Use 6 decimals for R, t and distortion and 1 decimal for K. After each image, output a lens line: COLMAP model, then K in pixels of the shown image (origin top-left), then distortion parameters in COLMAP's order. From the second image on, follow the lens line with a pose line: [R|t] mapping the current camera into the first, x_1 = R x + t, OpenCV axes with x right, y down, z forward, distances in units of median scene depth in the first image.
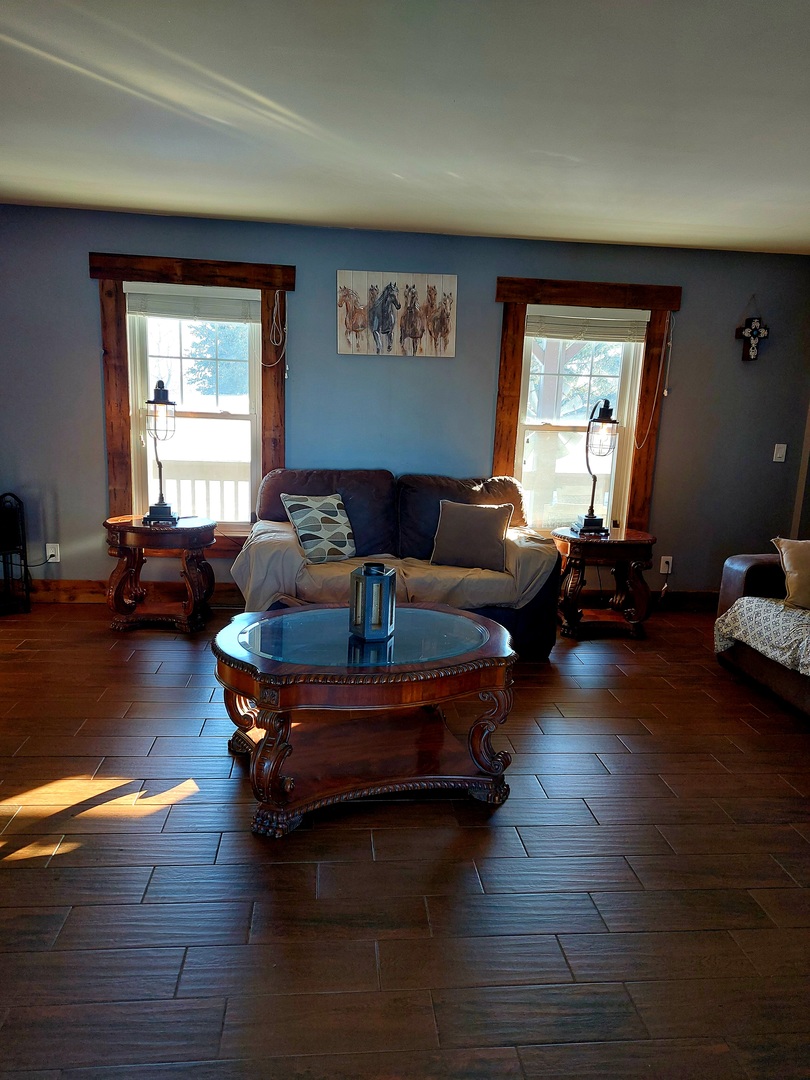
lens RADIAL K [[767.4, 0, 414.6], [0, 767.4, 546.6], [0, 0, 1]] dist [0.101511, -0.138682]
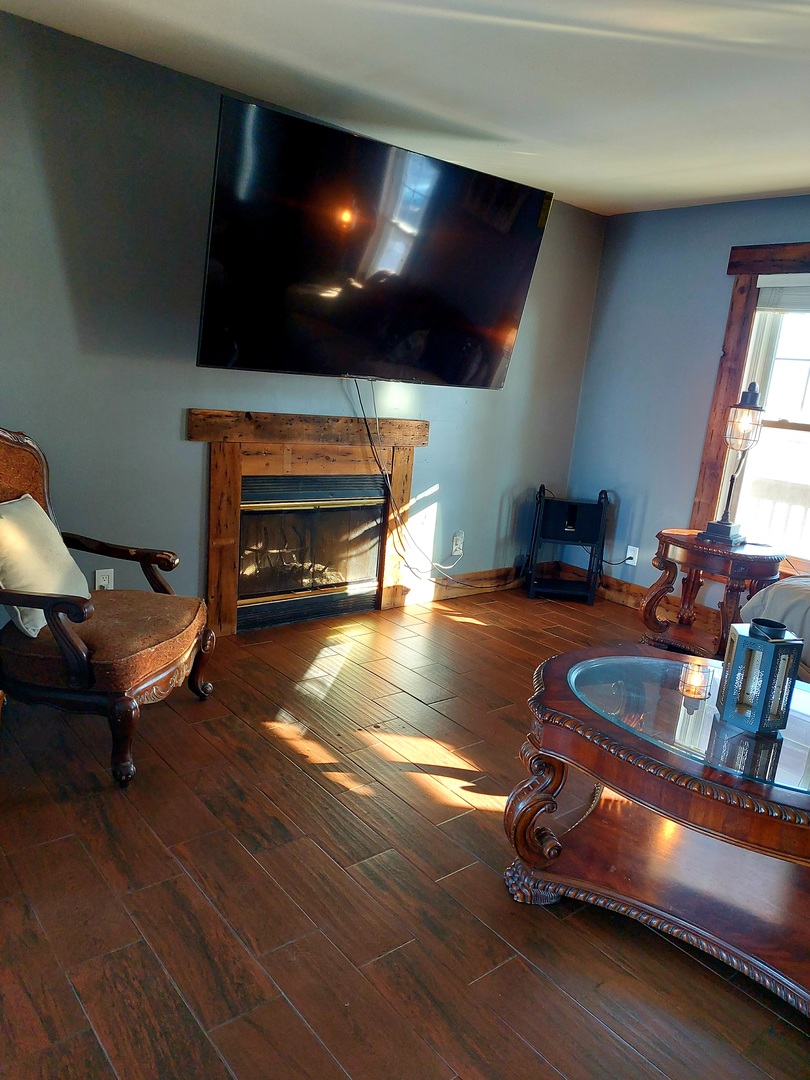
lens RADIAL K [[767.4, 0, 414.6], [0, 767.4, 546.6], [0, 0, 1]] dist [0.101511, -0.138682]
pose [[0.560318, 0.191823, -0.805759, 0.187113], [-0.229029, 0.970765, 0.071841, -0.011282], [0.795984, 0.144288, 0.587870, 0.204047]]
